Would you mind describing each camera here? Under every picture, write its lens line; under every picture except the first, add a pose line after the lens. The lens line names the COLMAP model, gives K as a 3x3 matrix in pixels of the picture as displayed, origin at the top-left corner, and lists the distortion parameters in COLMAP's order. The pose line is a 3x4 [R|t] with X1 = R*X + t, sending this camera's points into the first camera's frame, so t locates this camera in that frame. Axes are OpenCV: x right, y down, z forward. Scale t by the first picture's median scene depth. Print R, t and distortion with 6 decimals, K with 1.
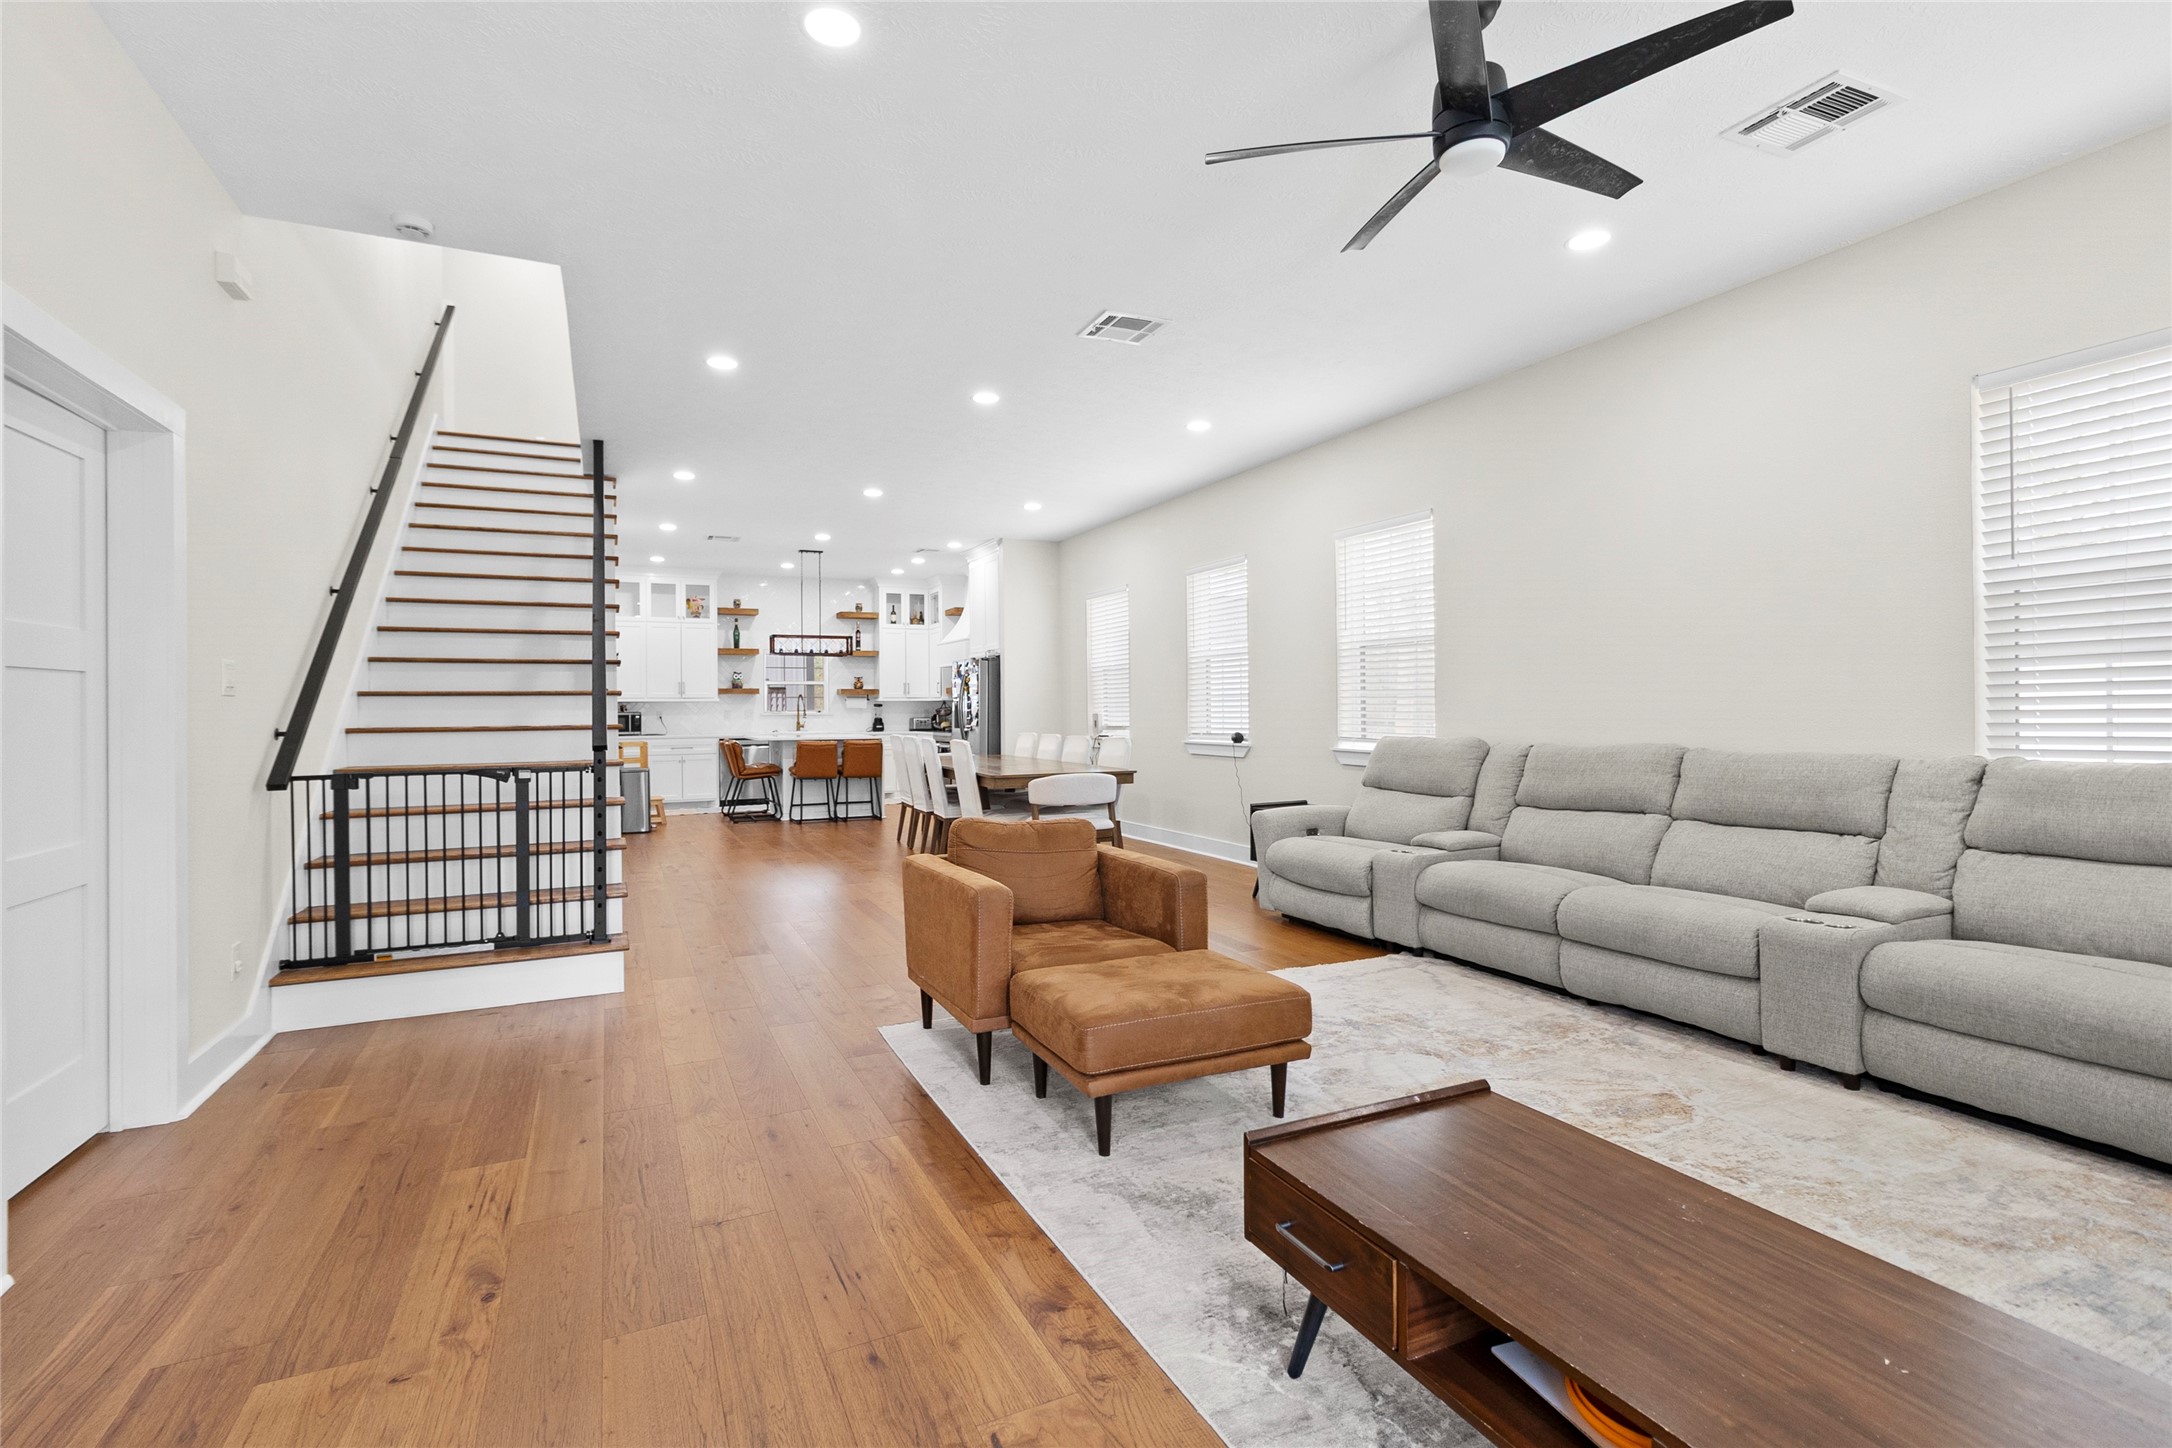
lens RADIAL K [[1047.7, 0, 1080.9], [0, 1047.7, 712.1], [0, 0, 1]] dist [-0.003045, -0.000204]
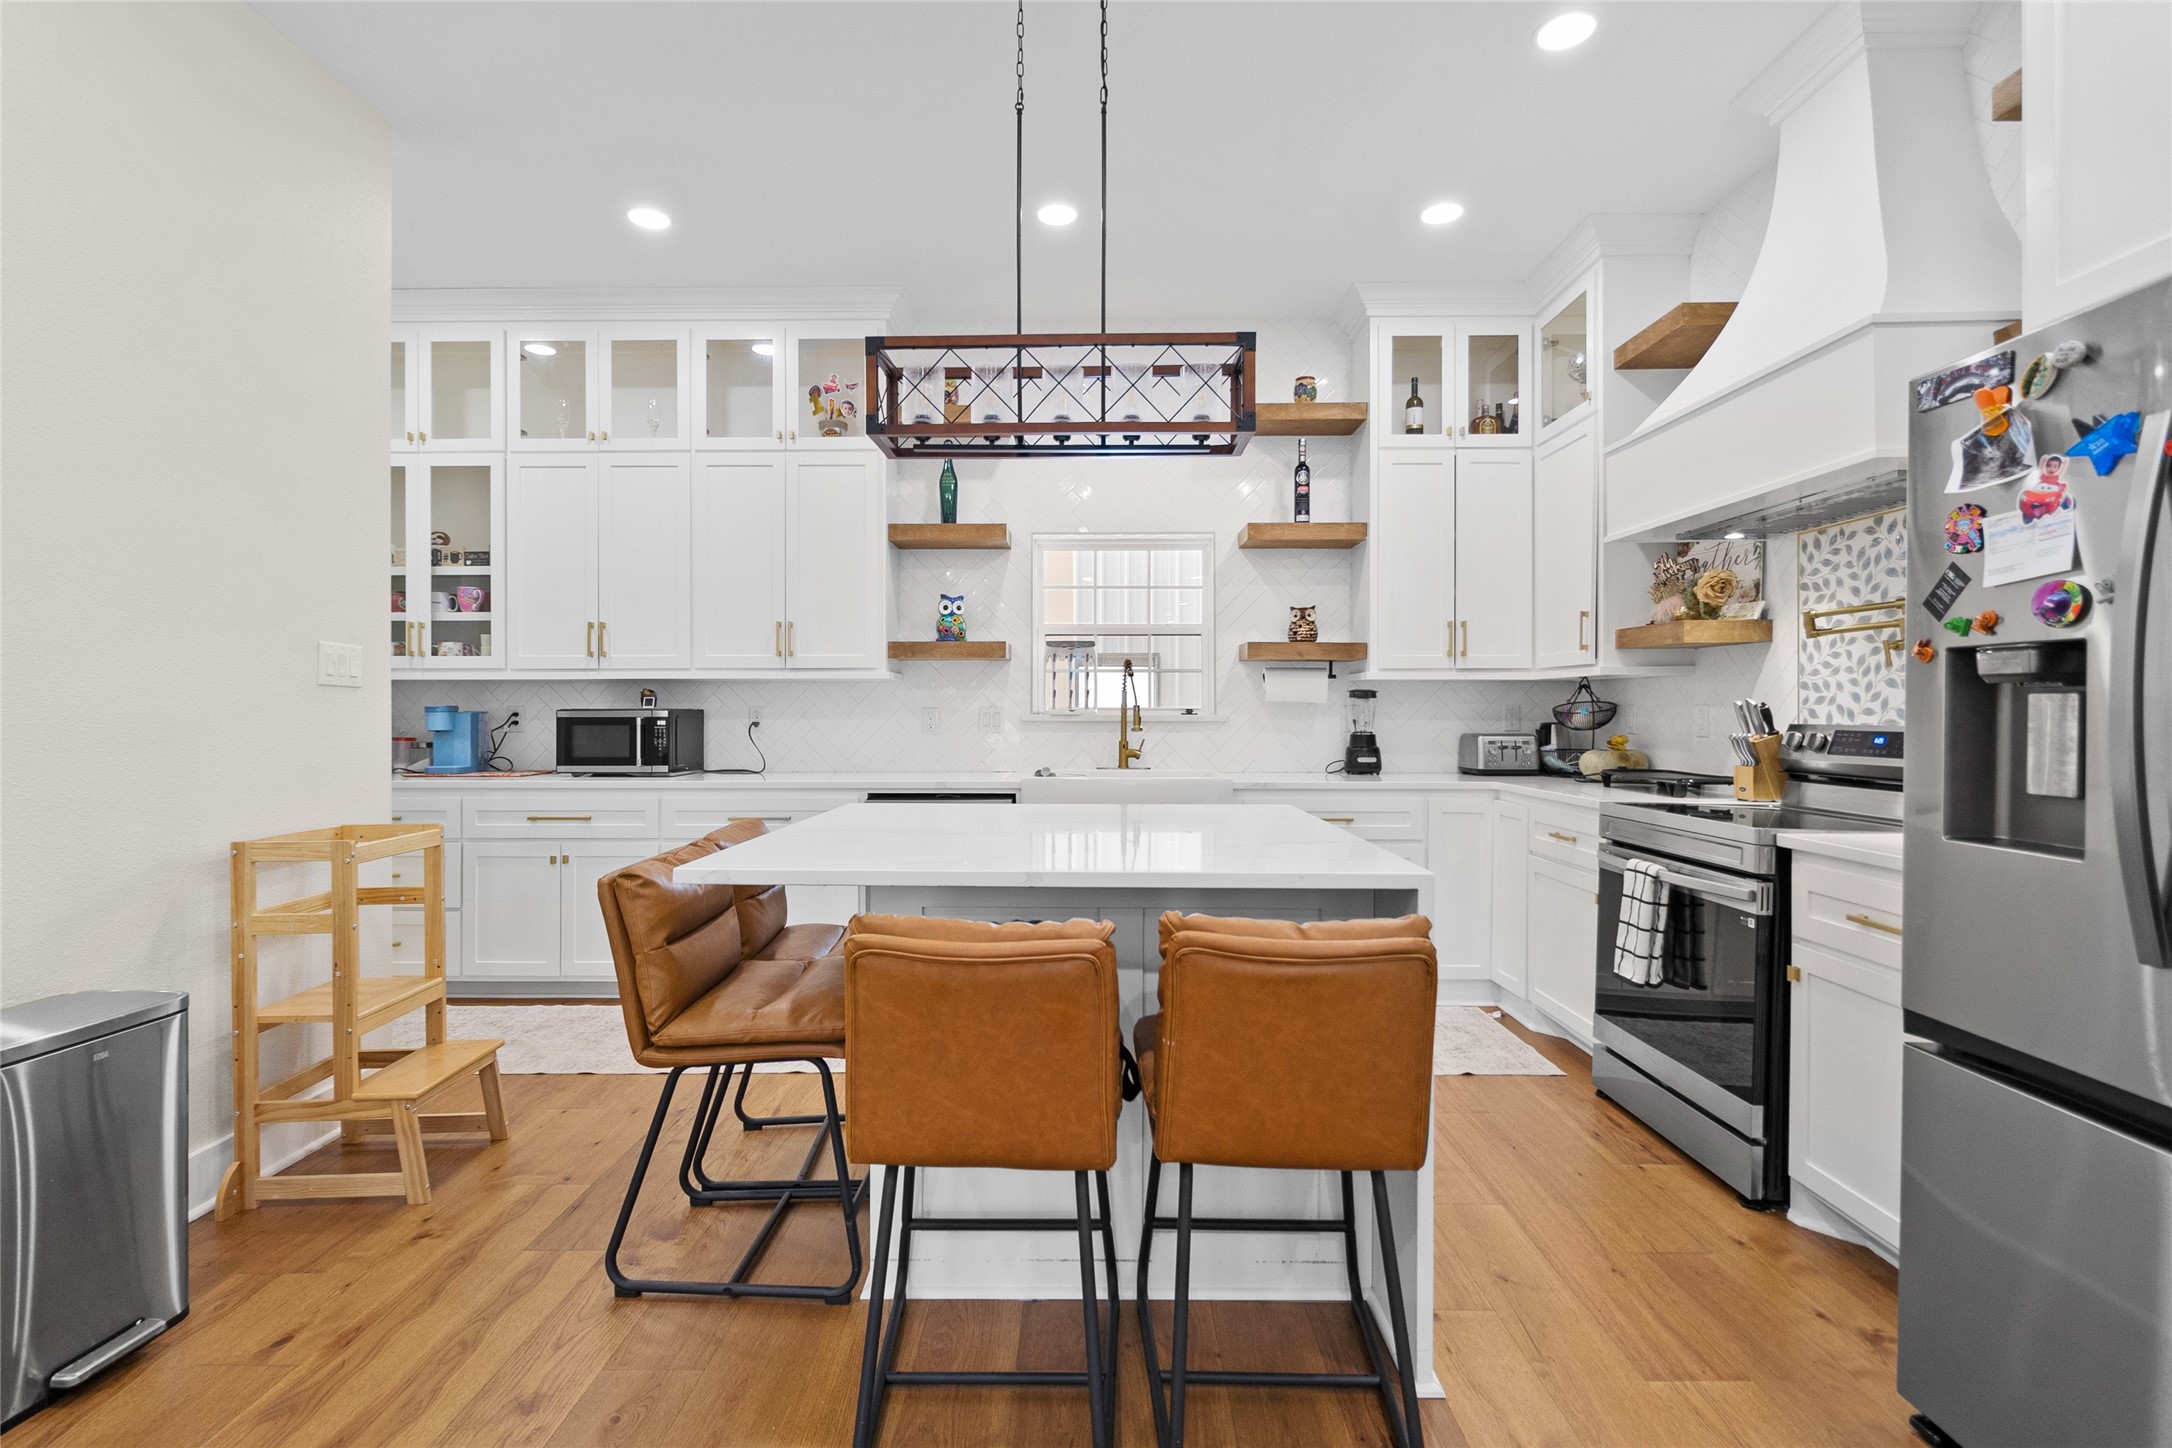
lens RADIAL K [[1047.7, 0, 1079.1], [0, 1047.7, 714.6], [0, 0, 1]] dist [-0.003045, -0.000204]
pose [[0.905543, 0.010567, -0.424122, -0.137541], [-0.009405, 0.999944, 0.004832, -0.000915], [0.424150, -0.000386, 0.905592, 0.679226]]
